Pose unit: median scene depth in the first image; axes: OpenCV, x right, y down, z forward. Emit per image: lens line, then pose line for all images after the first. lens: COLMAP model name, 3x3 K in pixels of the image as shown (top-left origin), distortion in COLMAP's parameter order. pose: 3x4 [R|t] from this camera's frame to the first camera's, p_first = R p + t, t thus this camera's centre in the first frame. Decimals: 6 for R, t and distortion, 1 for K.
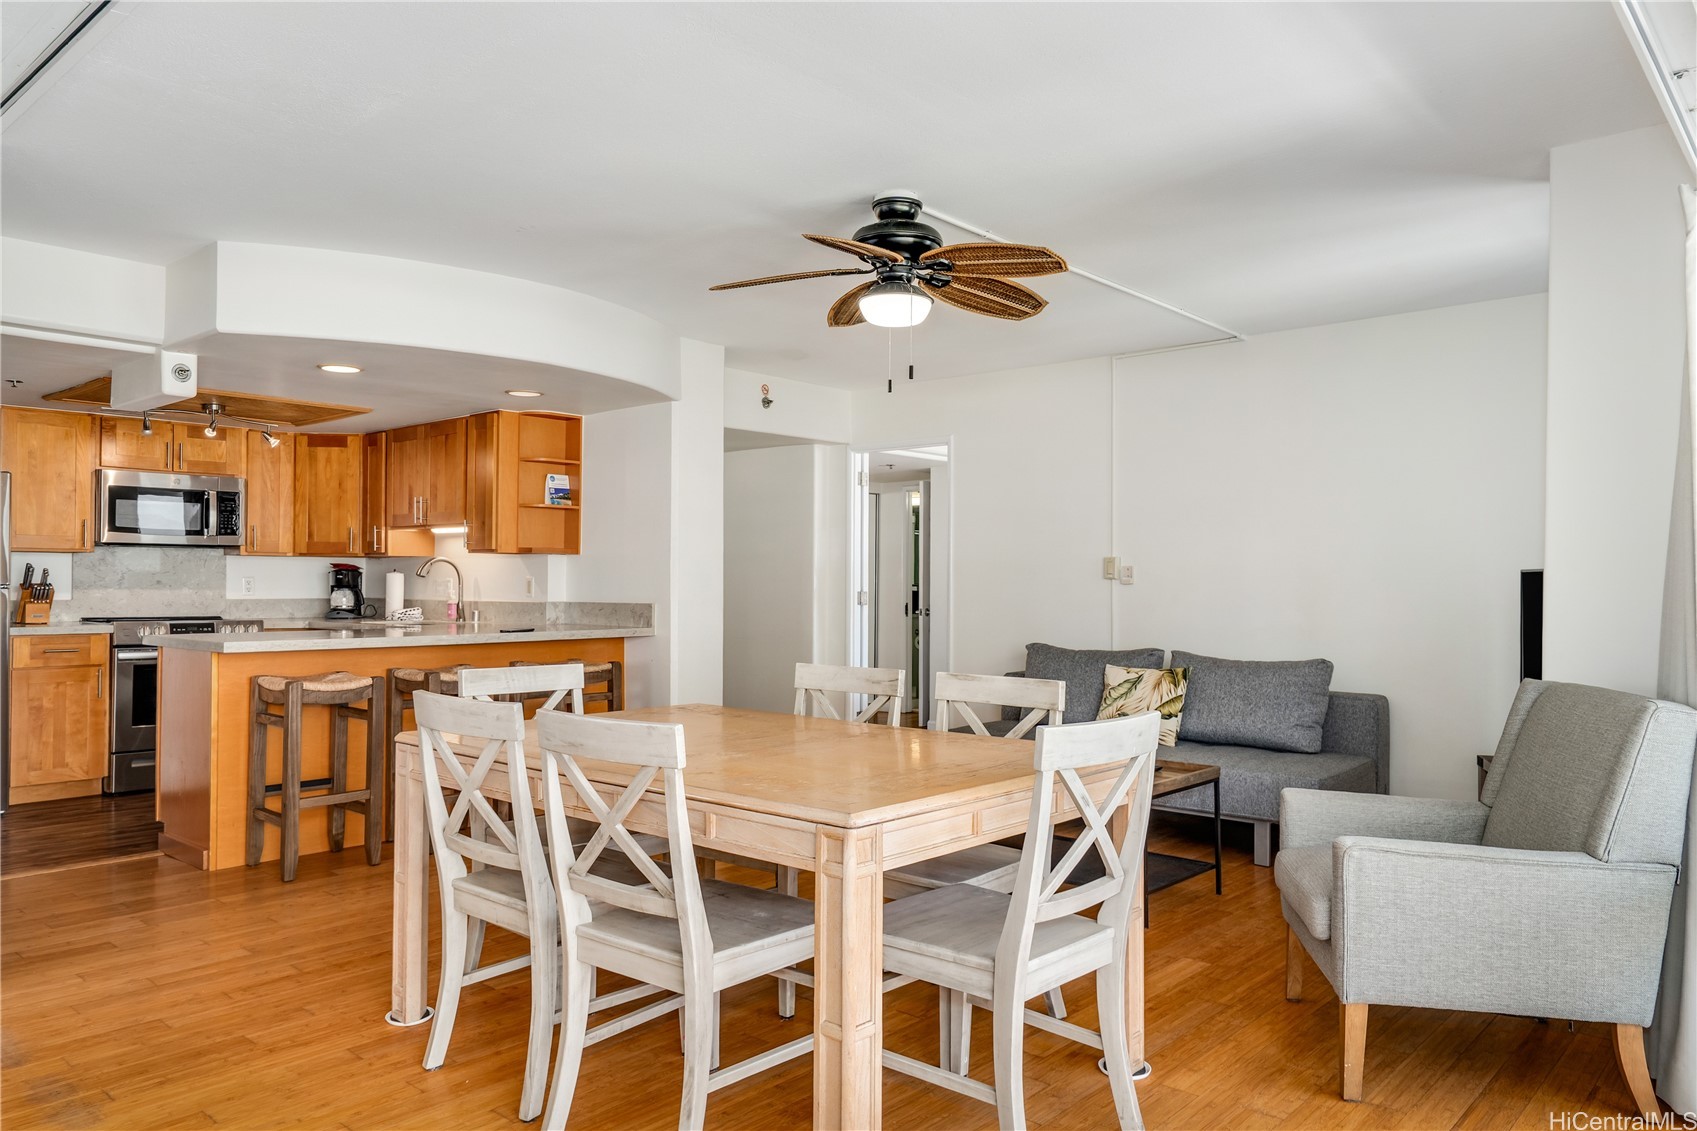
lens RADIAL K [[1123.4, 0, 848.5], [0, 1123.4, 565.5], [0, 0, 1]] dist [0.003712, 0.001237]
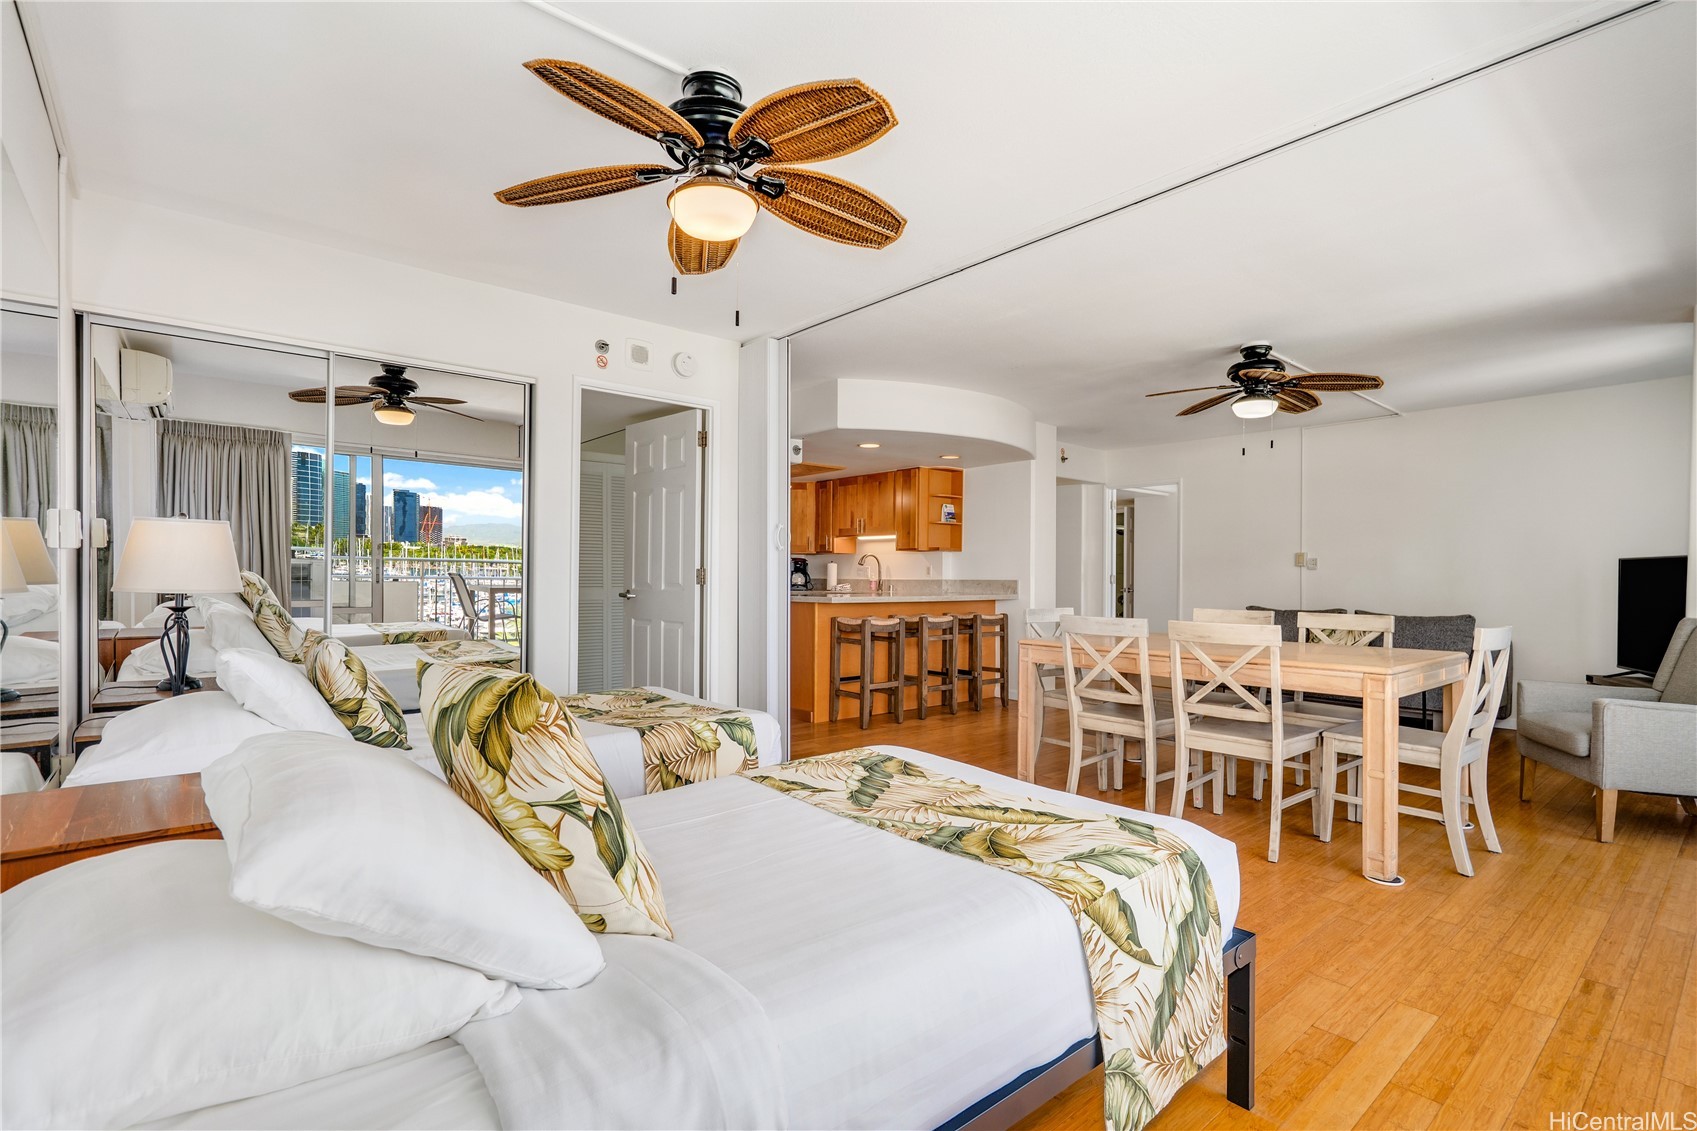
lens RADIAL K [[785.7, 0, 809.5], [0, 785.7, 567.8], [0, 0, 1]] dist [-0.001395, 0.000113]
pose [[0.991829, 0.001497, -0.127567, -0.317157], [-0.001388, 0.999999, 0.000944, 0.014014], [0.127568, -0.000760, 0.991830, -0.201300]]
